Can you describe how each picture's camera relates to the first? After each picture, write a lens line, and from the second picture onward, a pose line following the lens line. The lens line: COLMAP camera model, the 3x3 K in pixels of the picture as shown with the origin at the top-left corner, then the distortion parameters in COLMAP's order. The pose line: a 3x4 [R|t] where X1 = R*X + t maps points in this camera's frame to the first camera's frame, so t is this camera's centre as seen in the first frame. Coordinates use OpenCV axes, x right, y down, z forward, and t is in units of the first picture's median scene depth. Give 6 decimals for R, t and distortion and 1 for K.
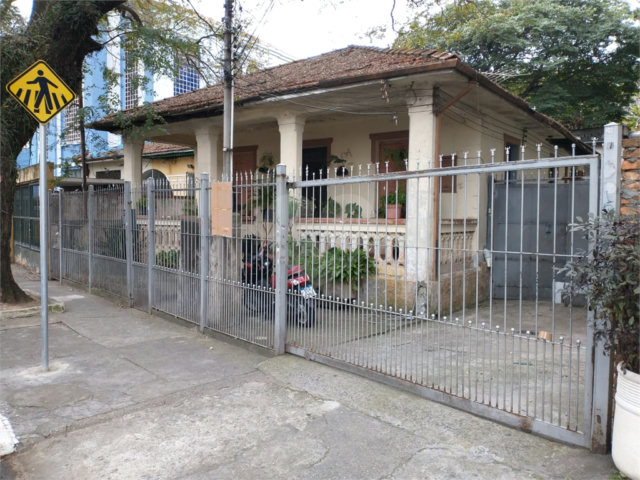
lens RADIAL K [[529.5, 0, 327.7], [0, 529.5, 238.1], [0, 0, 1]] dist [0.076299, -0.126066]
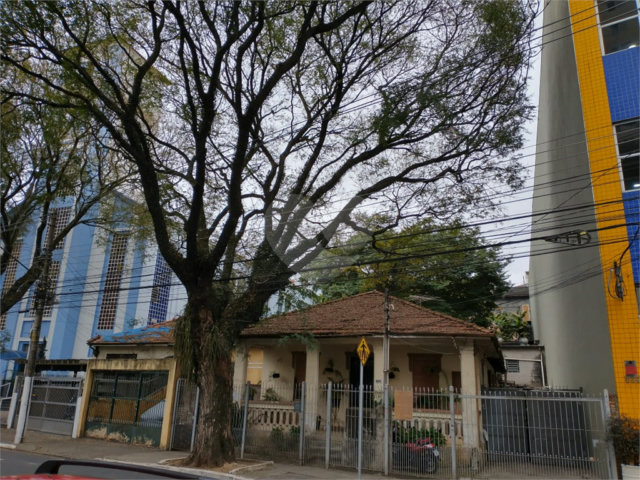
lens RADIAL K [[529.5, 0, 327.7], [0, 529.5, 238.1], [0, 0, 1]] dist [0.076299, -0.126066]
pose [[0.960908, 0.106341, 0.255633, -0.851283], [-0.019572, 0.947078, -0.320406, -0.001210], [-0.276177, 0.302878, 0.912136, -0.754241]]
